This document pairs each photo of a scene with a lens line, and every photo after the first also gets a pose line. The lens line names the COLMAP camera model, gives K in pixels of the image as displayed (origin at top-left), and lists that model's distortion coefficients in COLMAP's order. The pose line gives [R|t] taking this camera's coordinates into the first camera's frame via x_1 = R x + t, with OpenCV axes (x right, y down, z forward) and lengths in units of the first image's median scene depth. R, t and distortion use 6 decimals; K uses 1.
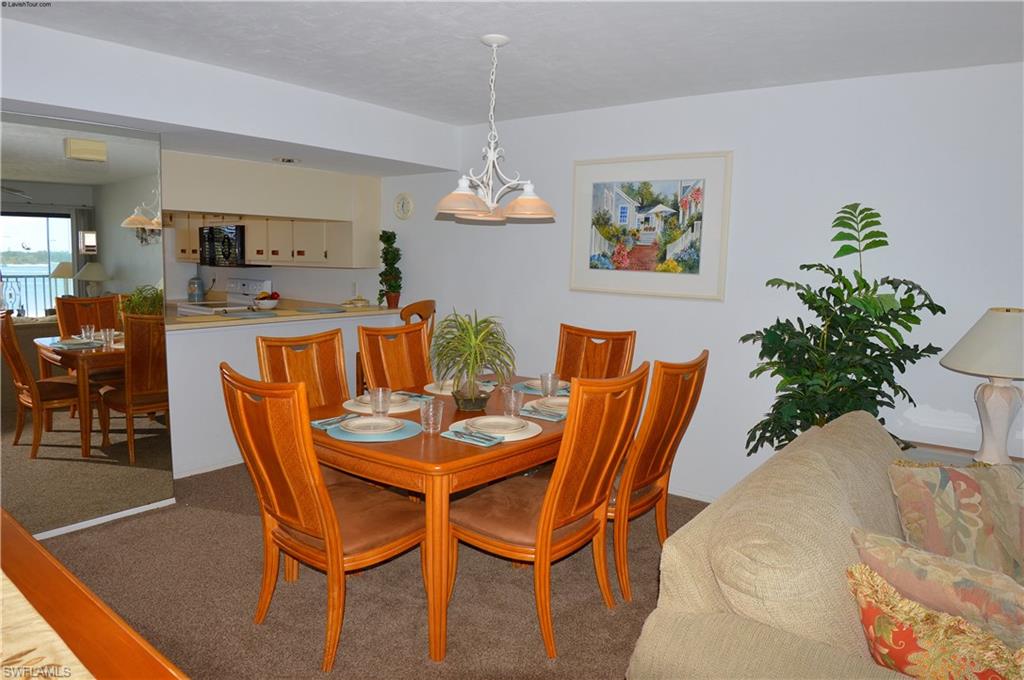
lens RADIAL K [[649.6, 0, 512.0], [0, 649.6, 340.0], [0, 0, 1]] dist [-0.091223, 0.000487]
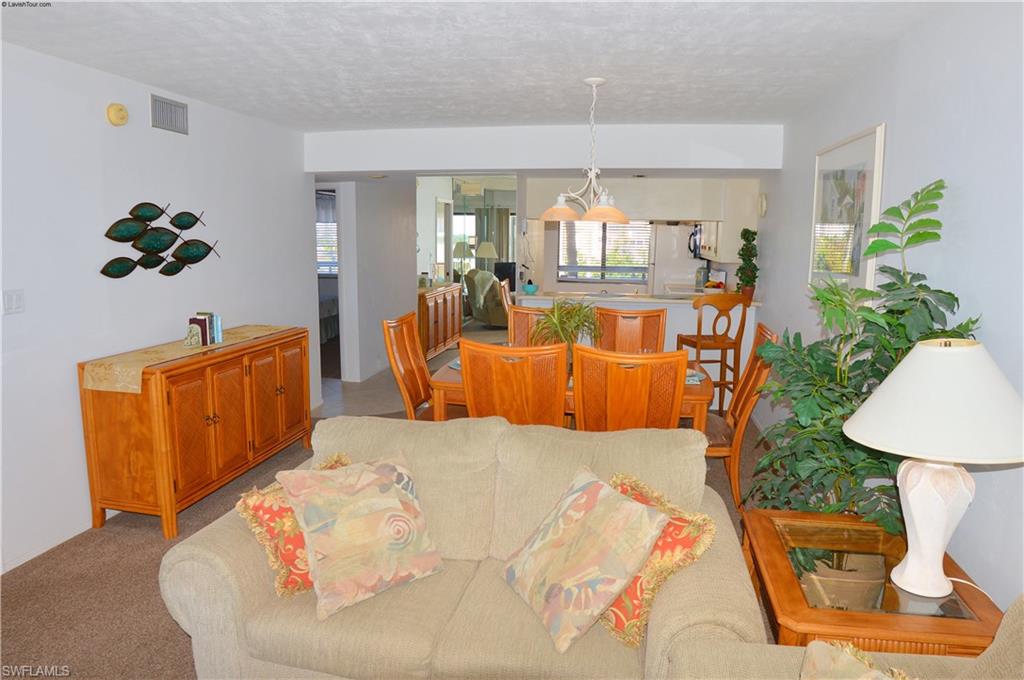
lens RADIAL K [[649.6, 0, 512.0], [0, 649.6, 340.0], [0, 0, 1]] dist [-0.091223, 0.000487]
pose [[0.440321, 0.122757, -0.889409, 1.002677], [-0.111935, 0.990386, 0.081277, -0.046622], [0.890836, 0.063768, 0.449828, 0.295449]]
